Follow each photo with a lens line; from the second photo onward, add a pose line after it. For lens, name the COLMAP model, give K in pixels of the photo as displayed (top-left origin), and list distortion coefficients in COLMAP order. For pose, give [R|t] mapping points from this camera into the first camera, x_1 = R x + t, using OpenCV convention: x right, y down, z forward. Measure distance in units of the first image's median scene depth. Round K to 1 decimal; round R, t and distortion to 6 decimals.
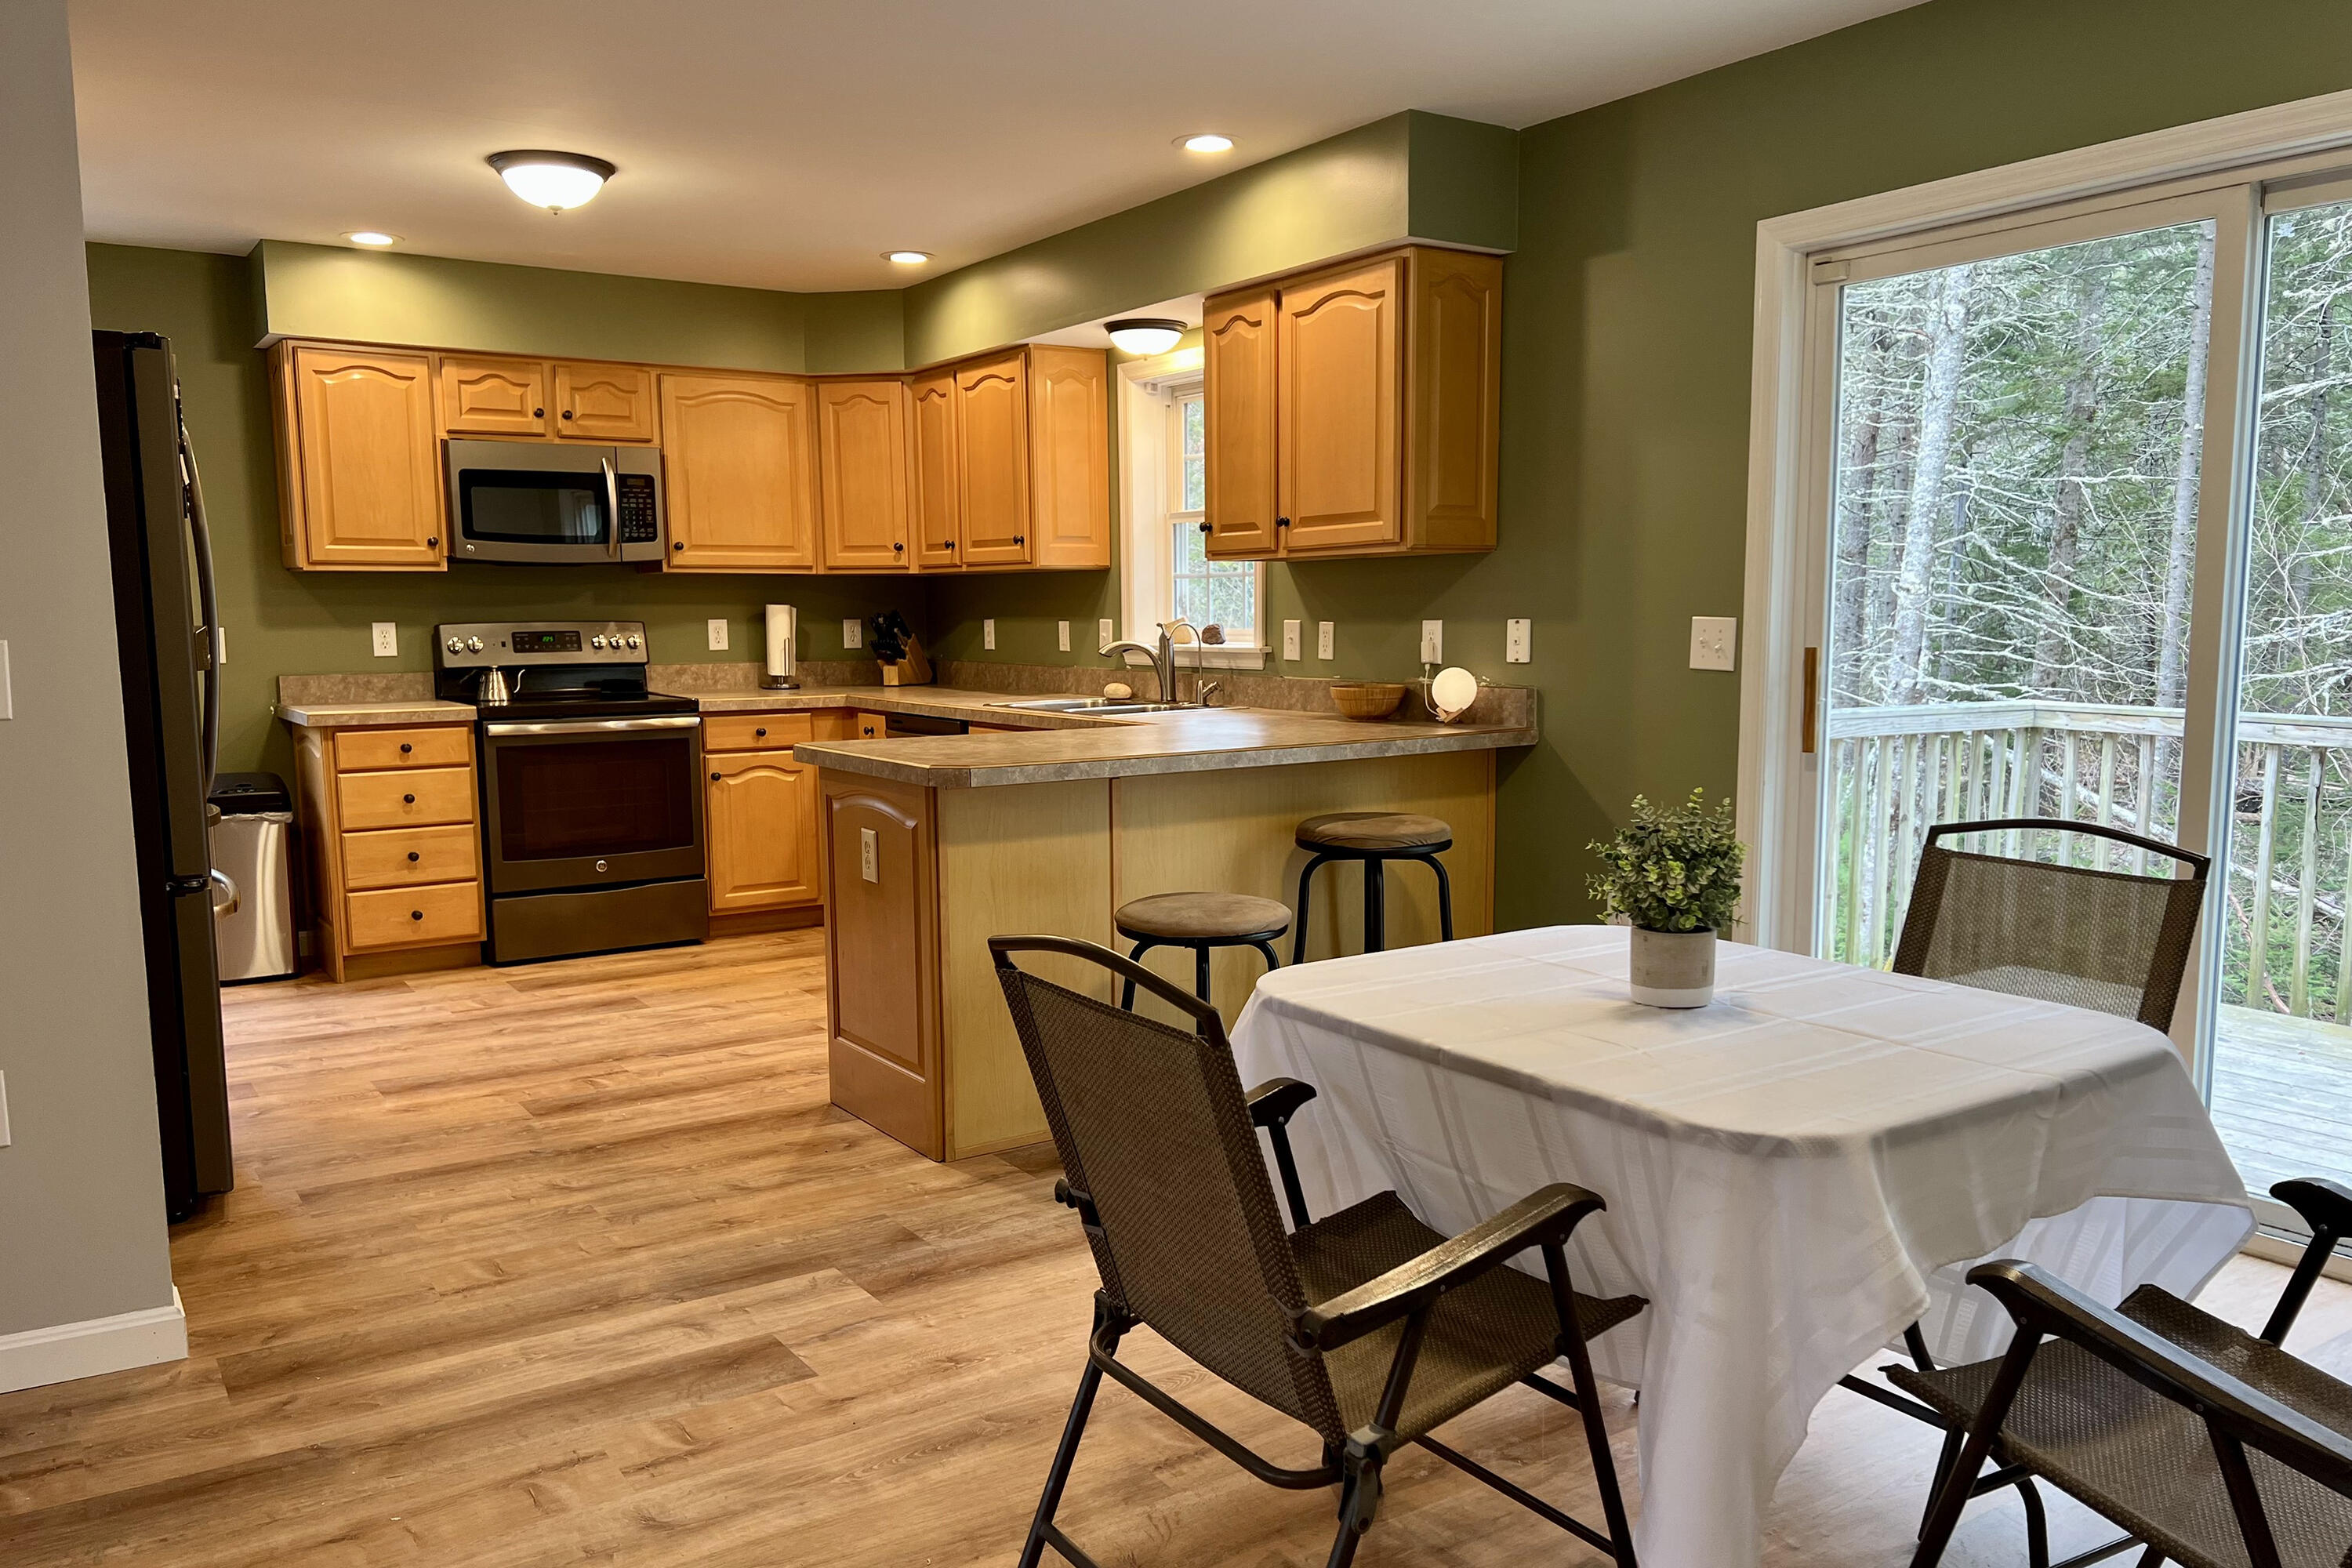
lens RADIAL K [[1749.1, 0, 1183.5], [0, 1749.1, 845.6], [0, 0, 1]] dist [0.066840, -0.101623]
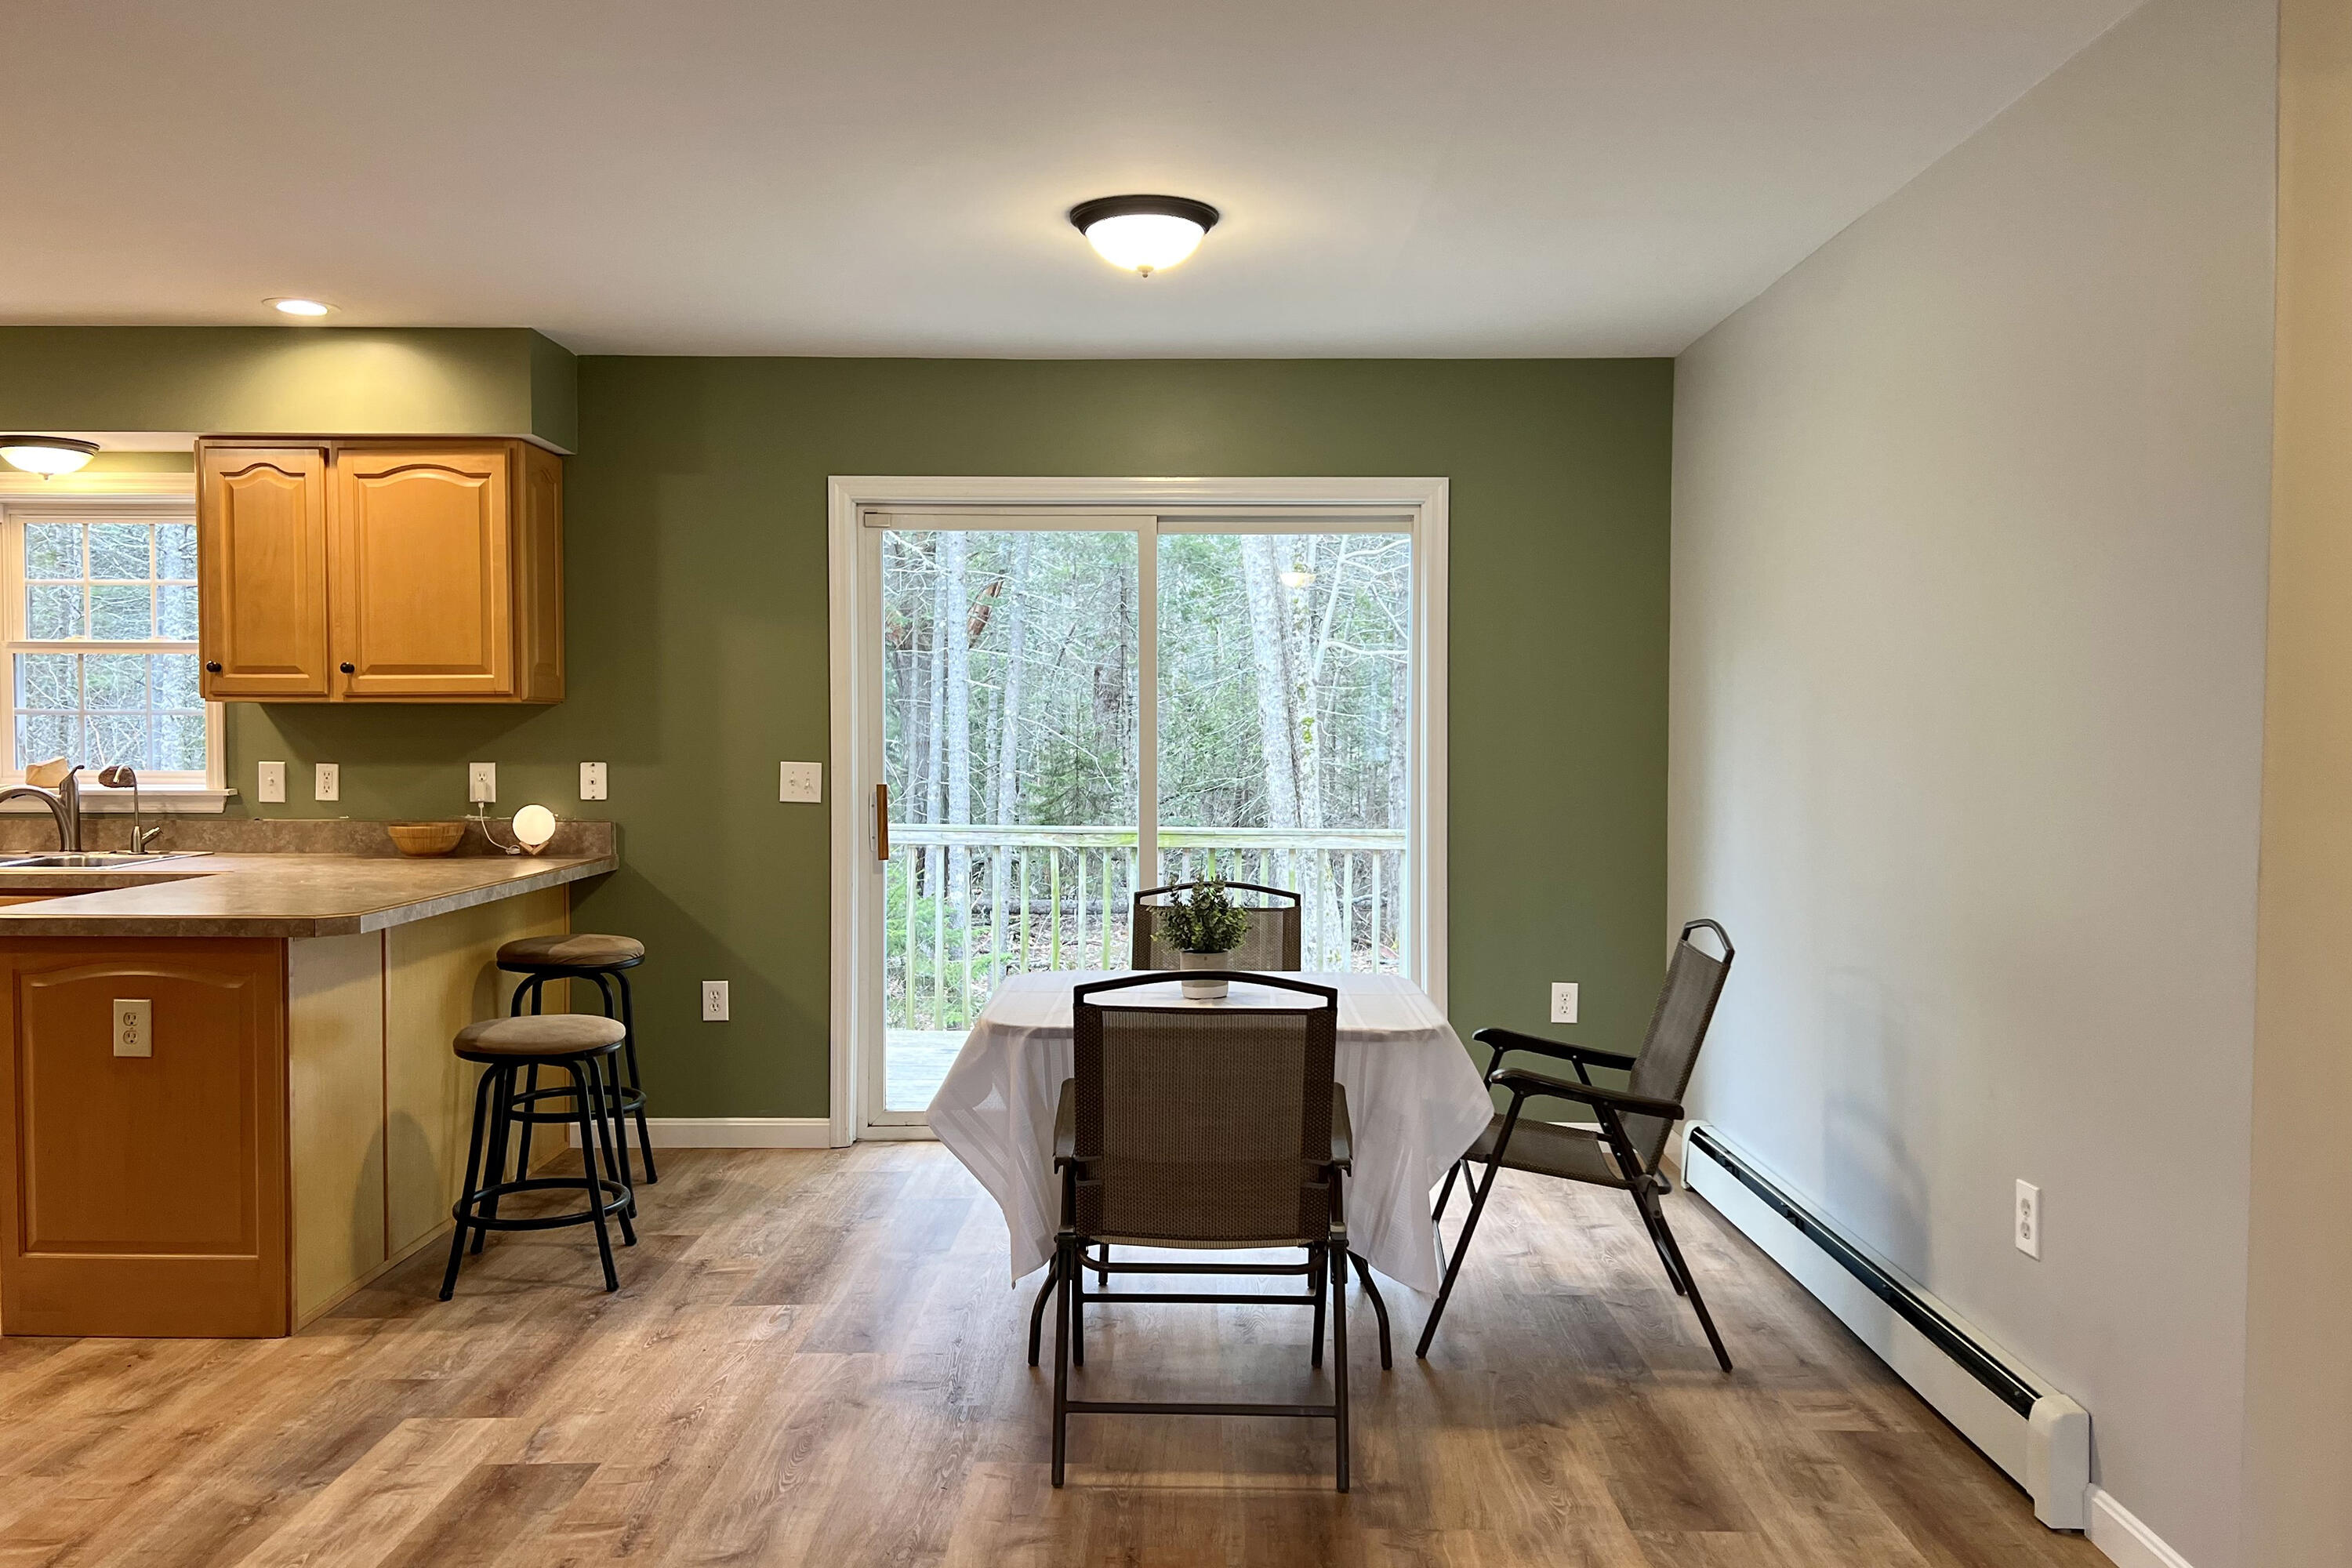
lens RADIAL K [[1767.8, 0, 1176.0], [0, 1767.8, 784.0], [0, 0, 1]] dist [0.039761, -0.055134]
pose [[0.565476, -0.014873, 0.824631, -0.429750], [0.104205, 0.993113, -0.053545, -0.009232], [-0.818156, 0.116209, 0.563131, 0.020490]]
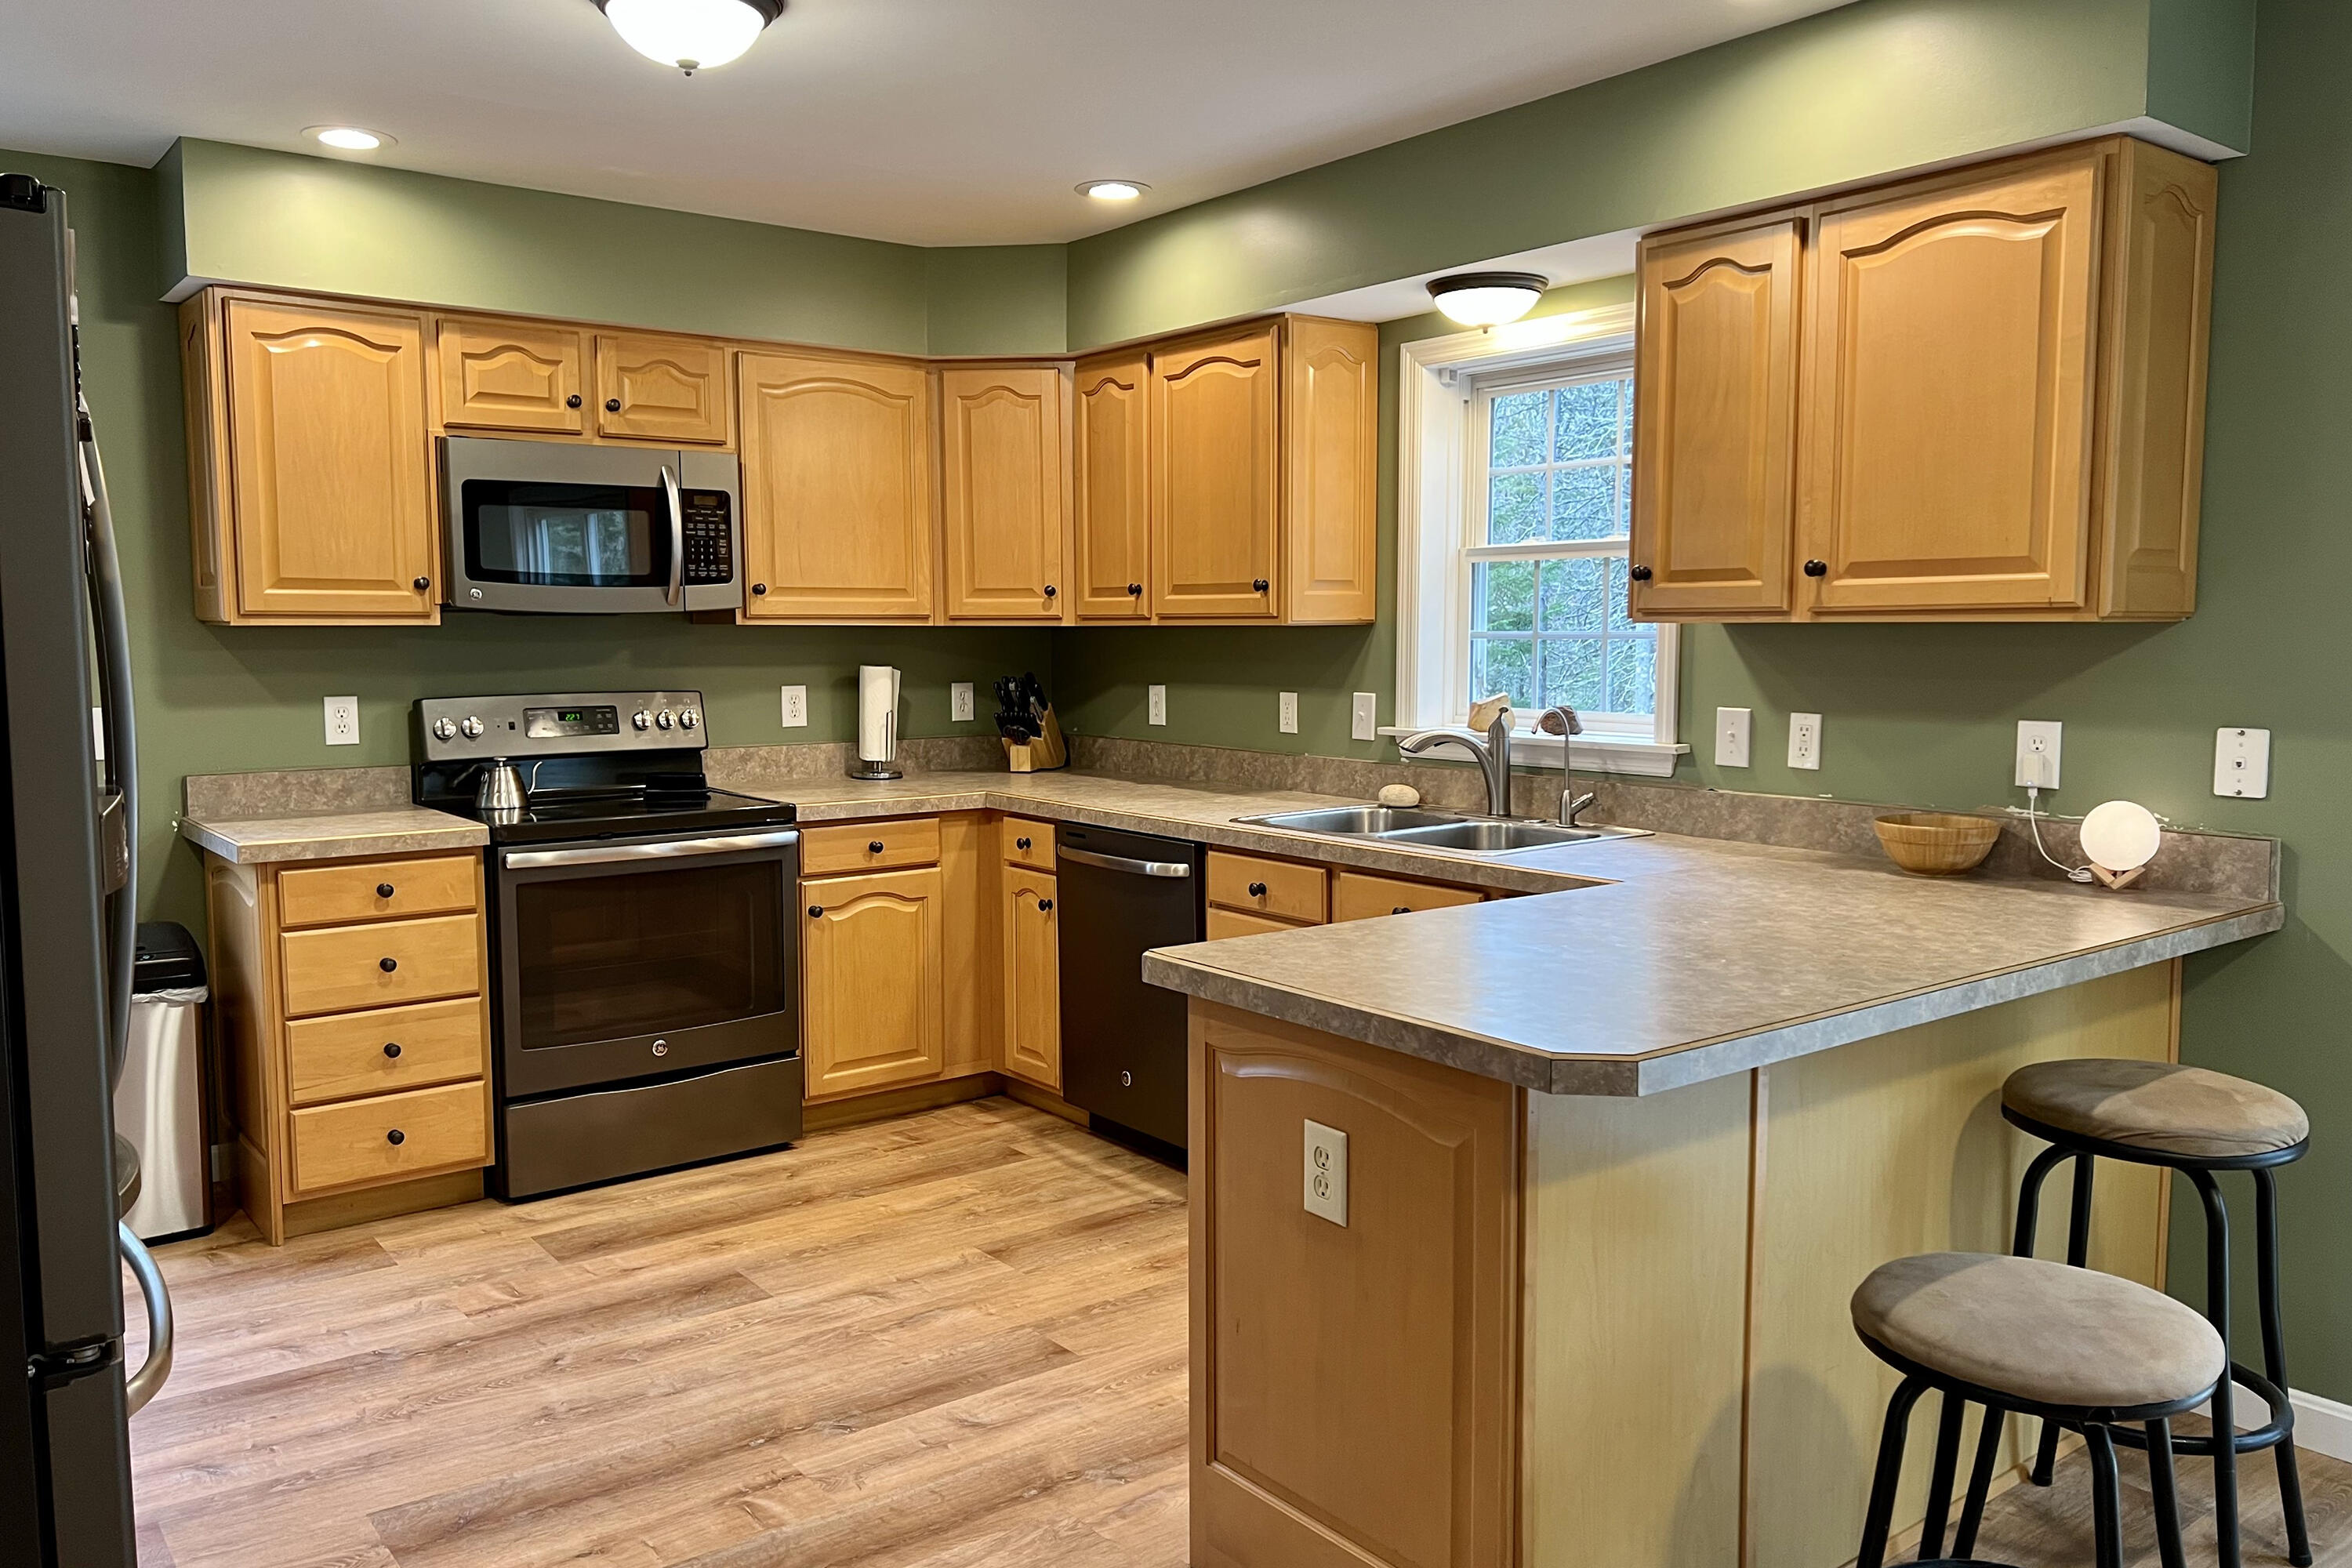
lens RADIAL K [[1745.4, 0, 1177.1], [0, 1745.4, 794.0], [0, 0, 1]] dist [0.062754, -0.091432]
pose [[0.997812, -0.000873, 0.066108, -0.179669], [0.003480, 0.999220, -0.039331, -0.062986], [-0.066022, 0.039475, 0.997037, 0.303217]]
